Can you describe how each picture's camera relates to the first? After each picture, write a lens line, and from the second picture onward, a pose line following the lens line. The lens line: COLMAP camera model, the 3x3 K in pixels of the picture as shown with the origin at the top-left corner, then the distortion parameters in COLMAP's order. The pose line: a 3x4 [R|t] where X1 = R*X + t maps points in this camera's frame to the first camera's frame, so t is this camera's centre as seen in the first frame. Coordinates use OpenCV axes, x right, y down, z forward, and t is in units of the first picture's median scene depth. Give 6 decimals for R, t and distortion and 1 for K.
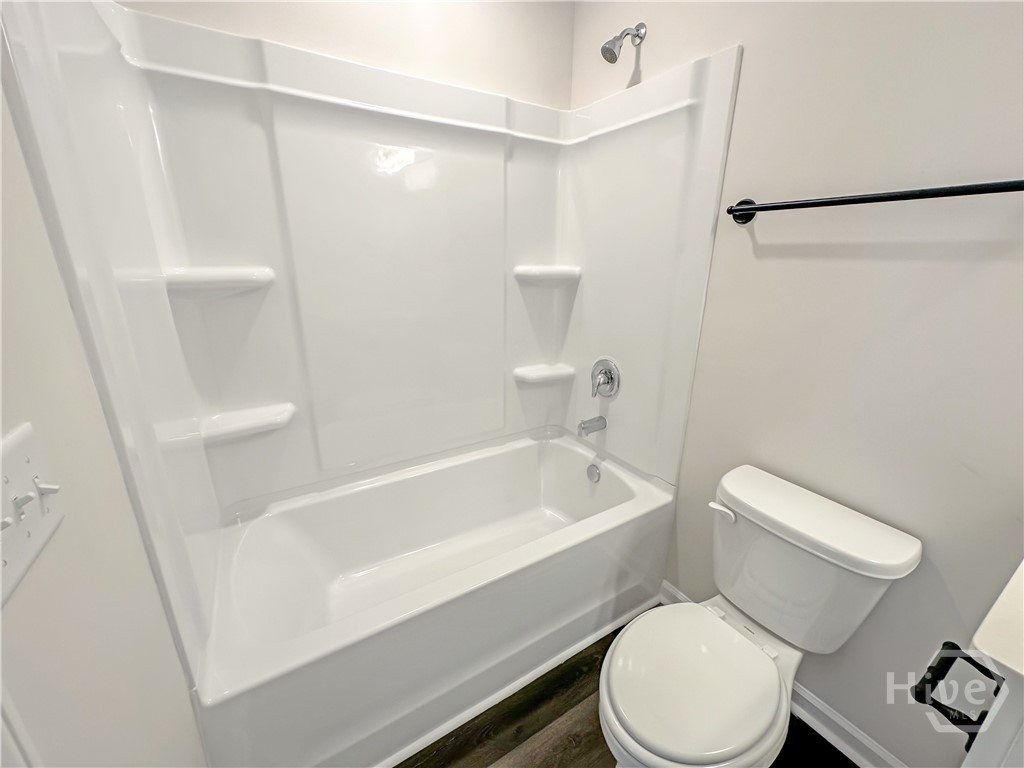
lens RADIAL K [[416.3, 0, 512.0], [0, 416.3, 384.7], [0, 0, 1]] dist [0.003010, 0.000223]
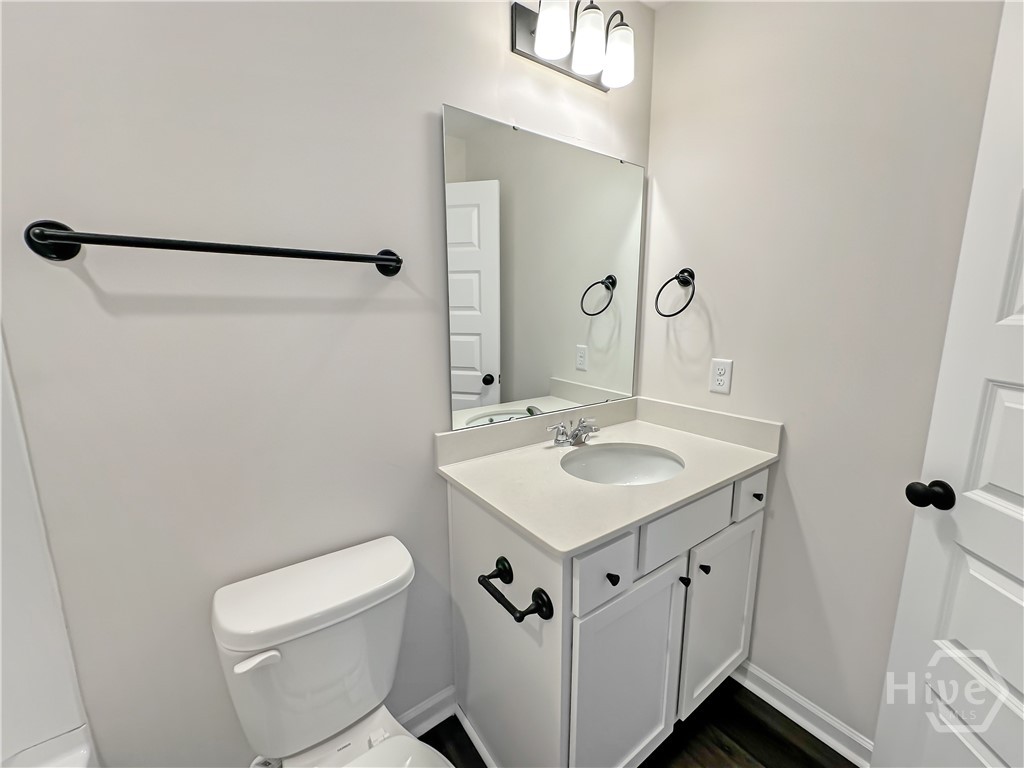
lens RADIAL K [[416.3, 0, 513.9], [0, 416.3, 386.8], [0, 0, 1]] dist [0.003010, 0.000223]
pose [[-0.082342, -0.202061, 0.975905, -0.127410], [0.293265, 0.930962, 0.217499, -0.157461], [-0.952479, 0.304108, -0.017400, 0.450203]]
